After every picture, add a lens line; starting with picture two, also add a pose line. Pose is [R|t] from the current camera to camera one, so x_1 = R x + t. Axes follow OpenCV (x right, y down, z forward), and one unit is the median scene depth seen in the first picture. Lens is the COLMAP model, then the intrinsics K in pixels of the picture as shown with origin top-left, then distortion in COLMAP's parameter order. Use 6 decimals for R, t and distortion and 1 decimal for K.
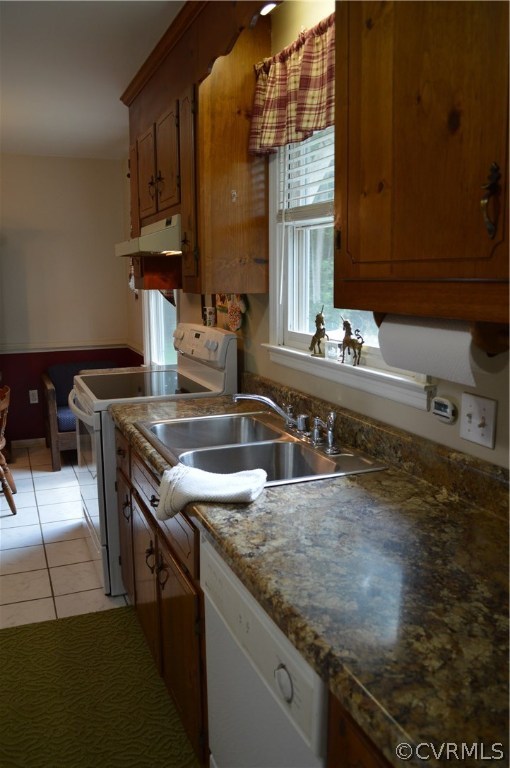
lens RADIAL K [[609.3, 0, 255.1], [0, 609.3, 394.7], [0, 0, 1]] dist [-0.079188, 0.004853]
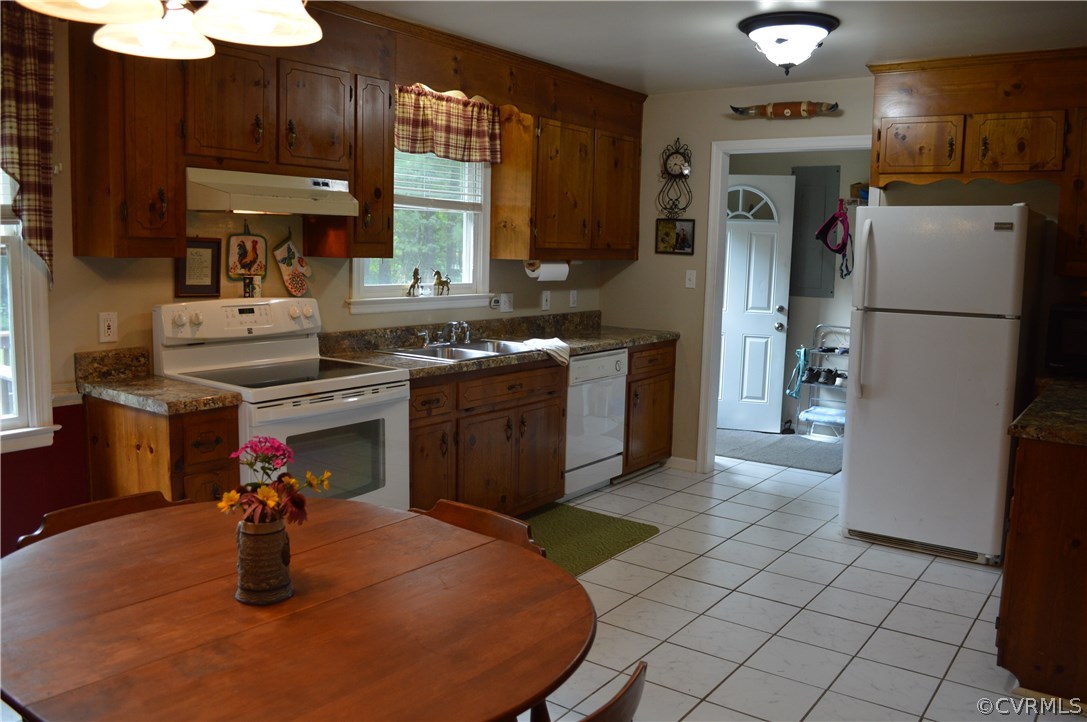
lens RADIAL K [[862.3, 0, 547.6], [0, 862.3, 359.3], [0, 0, 1]] dist [-0.079188, 0.004853]
pose [[-0.515831, -0.121252, 0.848066, -1.336104], [0.138647, 0.965067, 0.222311, -0.241733], [-0.845397, 0.232257, -0.481000, 1.262465]]
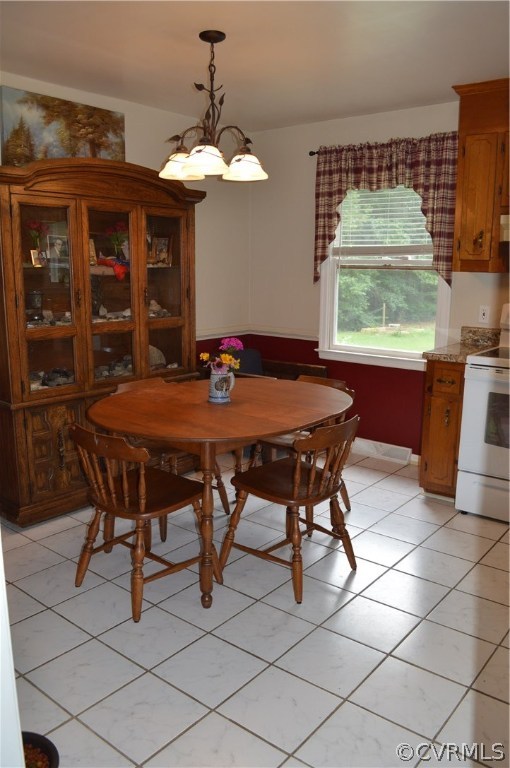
lens RADIAL K [[609.3, 0, 254.4], [0, 609.3, 391.2], [0, 0, 1]] dist [-0.079188, 0.004853]
pose [[0.880327, -0.087817, 0.466167, -1.190827], [0.080035, 0.996123, 0.036509, -0.041473], [-0.467566, 0.005170, 0.883943, 0.293664]]
